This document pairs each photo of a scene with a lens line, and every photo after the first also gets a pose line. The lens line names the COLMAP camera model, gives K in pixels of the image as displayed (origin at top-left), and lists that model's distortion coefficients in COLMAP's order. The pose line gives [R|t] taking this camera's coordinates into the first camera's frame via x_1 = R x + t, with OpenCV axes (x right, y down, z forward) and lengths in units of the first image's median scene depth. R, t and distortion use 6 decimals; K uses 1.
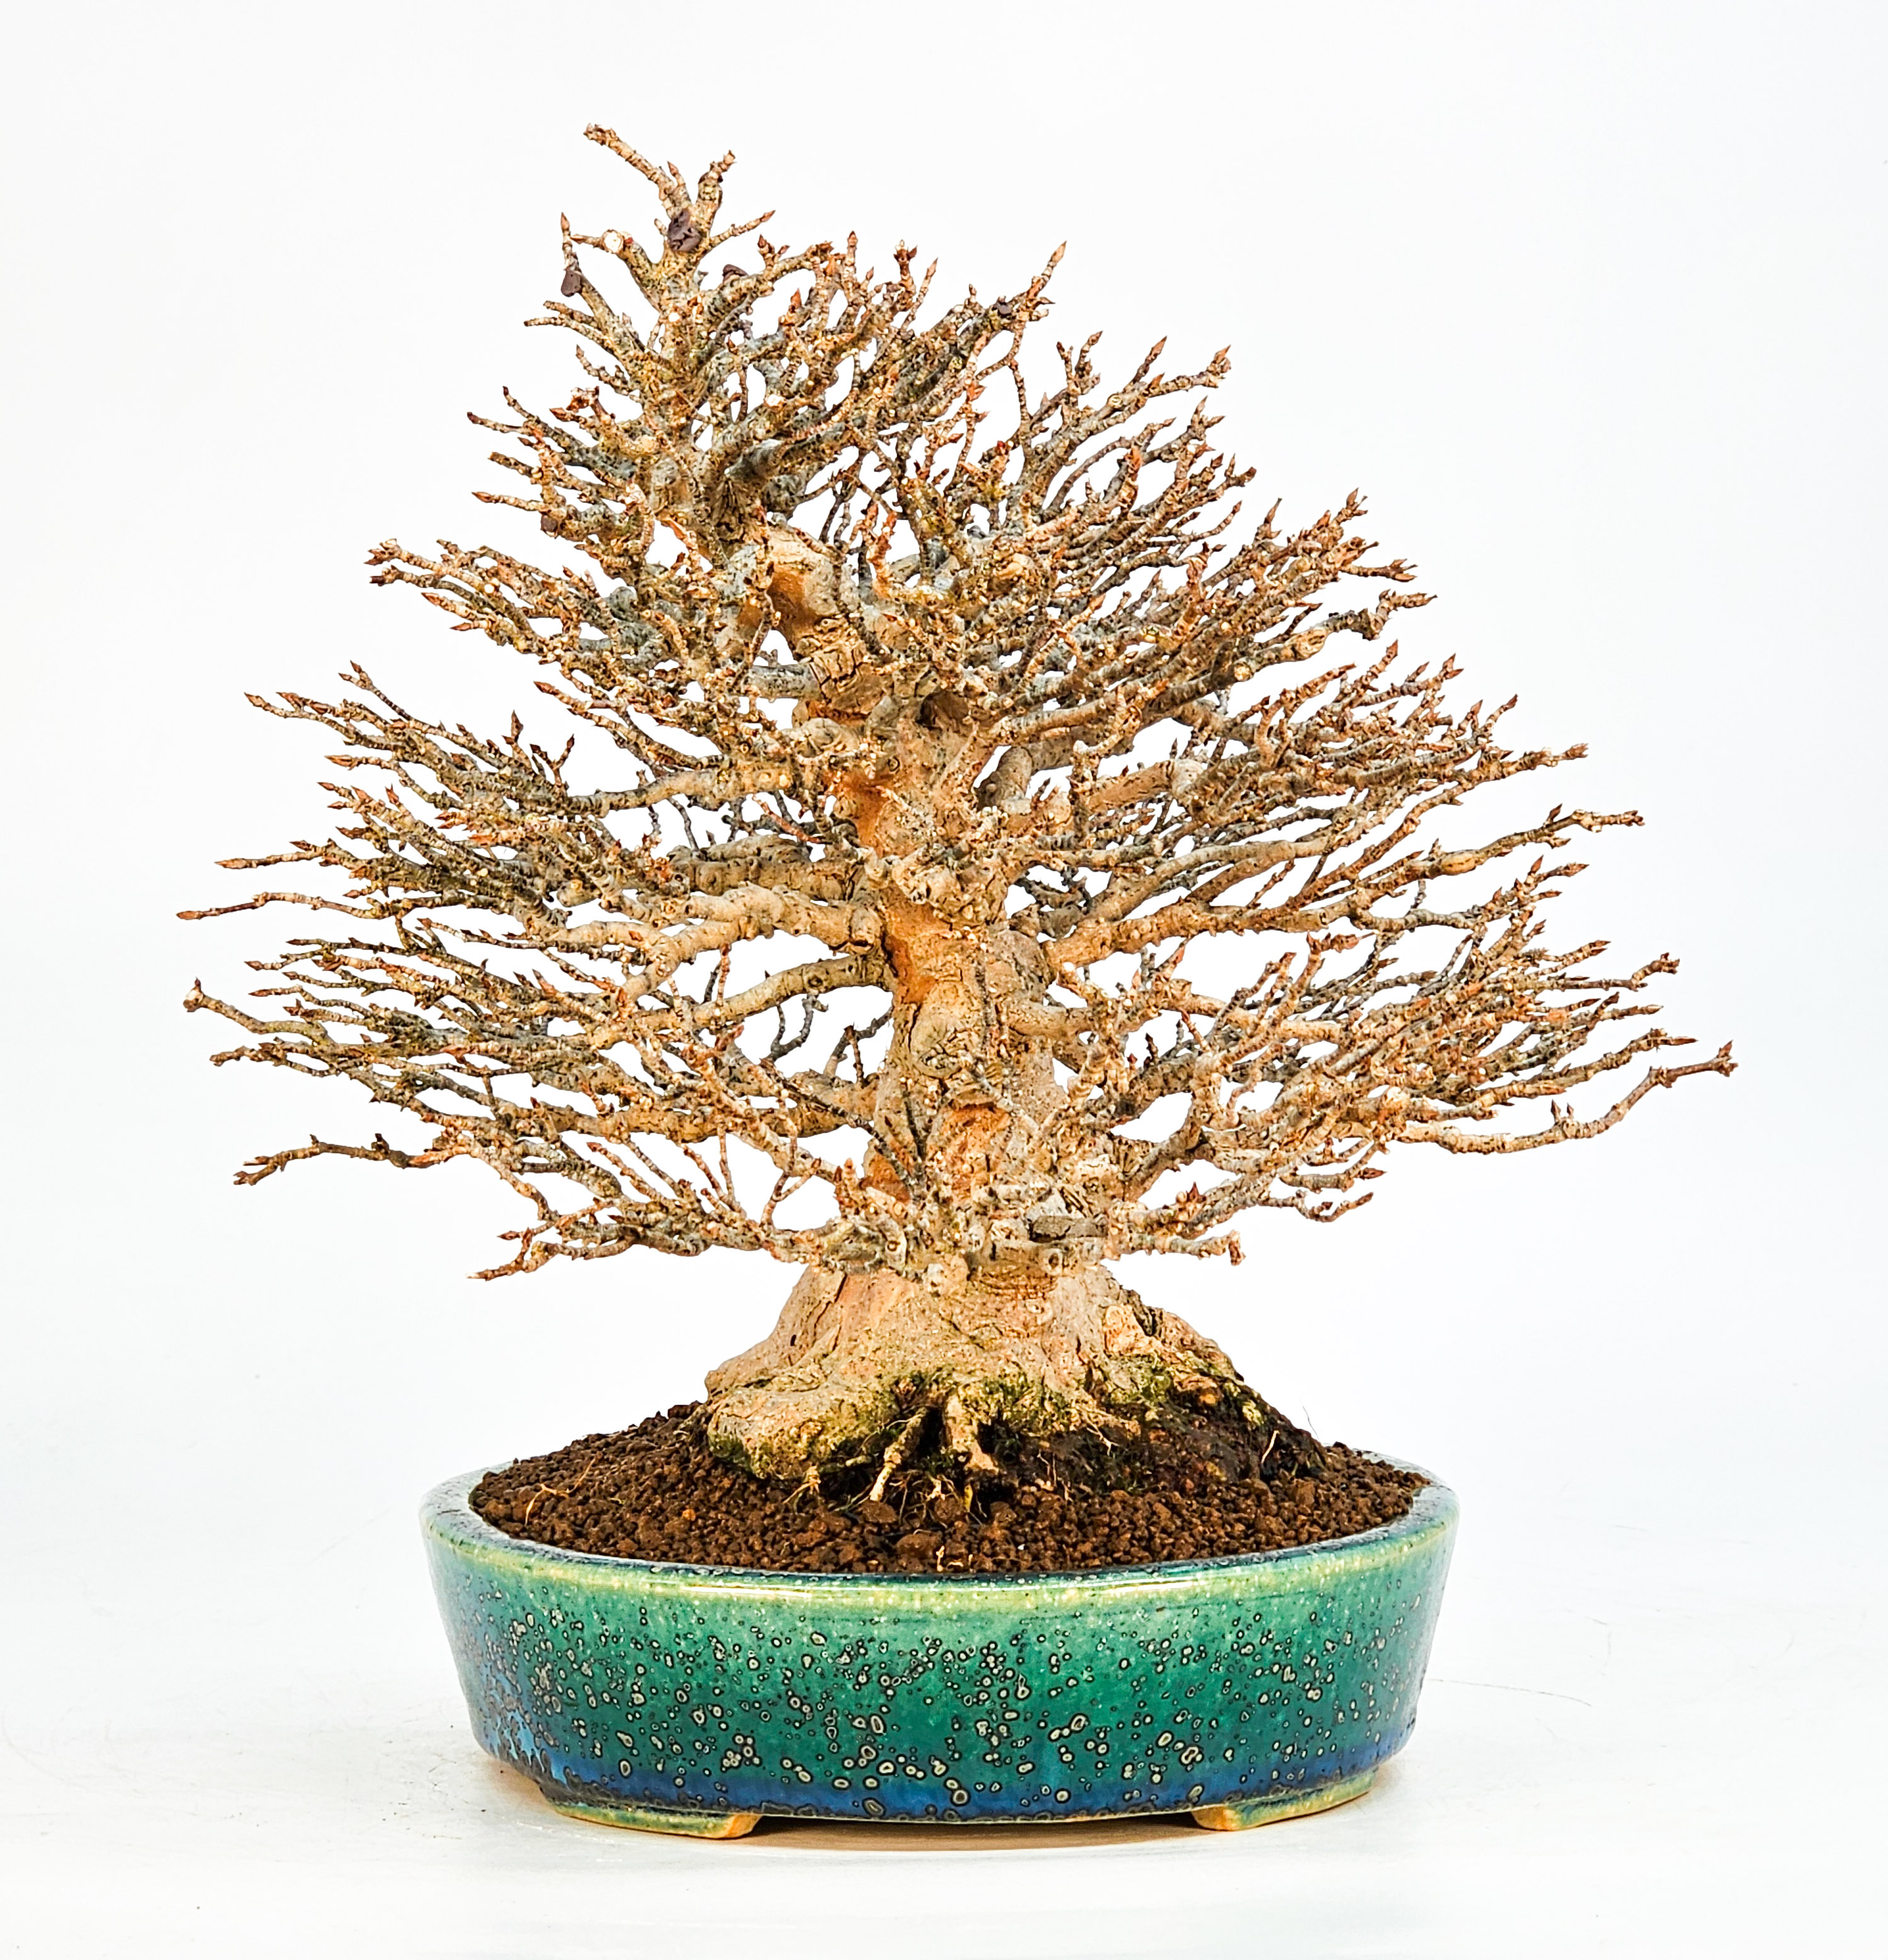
lens RADIAL K [[4543.8, 0, 943.9], [0, 4543.8, 986.5], [0, 0, 1]] dist [-0.299294, 0.000000]
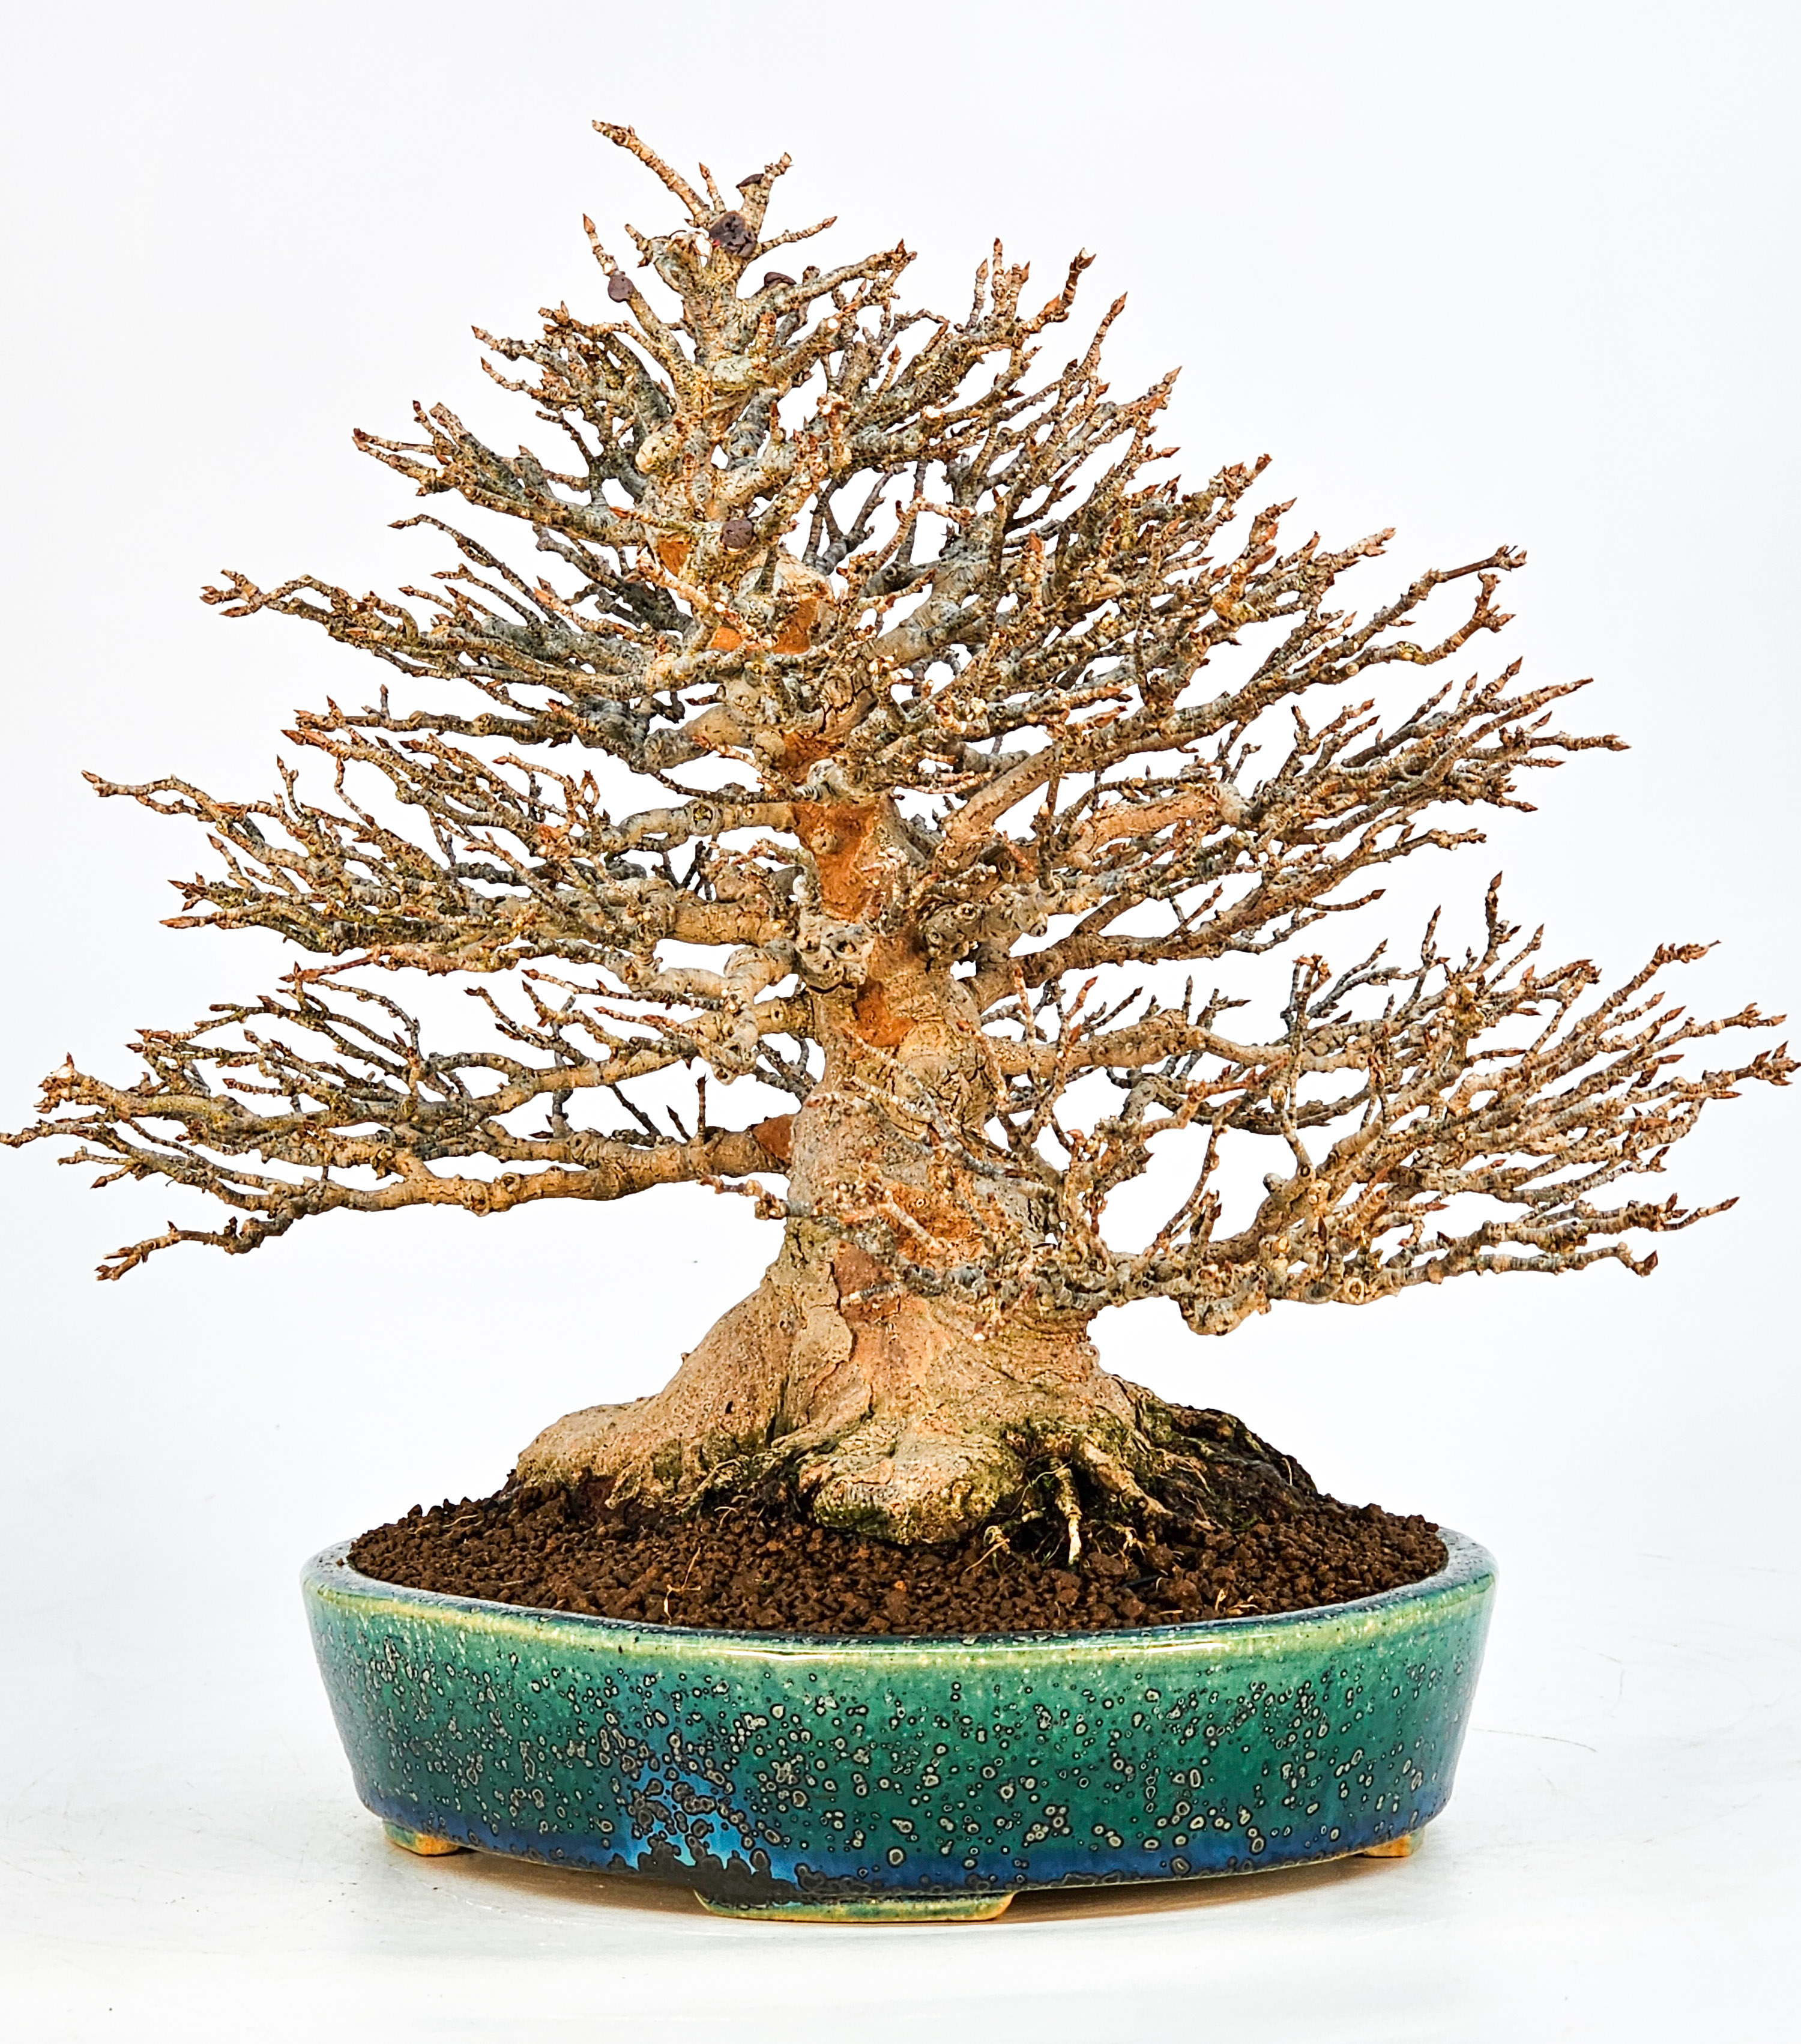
lens RADIAL K [[4629.9, 0, 901.7], [0, 4629.9, 1013.7], [0, 0, 1]] dist [-0.320236, 0.000000]
pose [[0.926970, -0.038631, 0.373140, -0.418870], [0.042234, 0.999107, -0.001485, -0.001639], [-0.372749, 0.017136, 0.927774, 0.102809]]
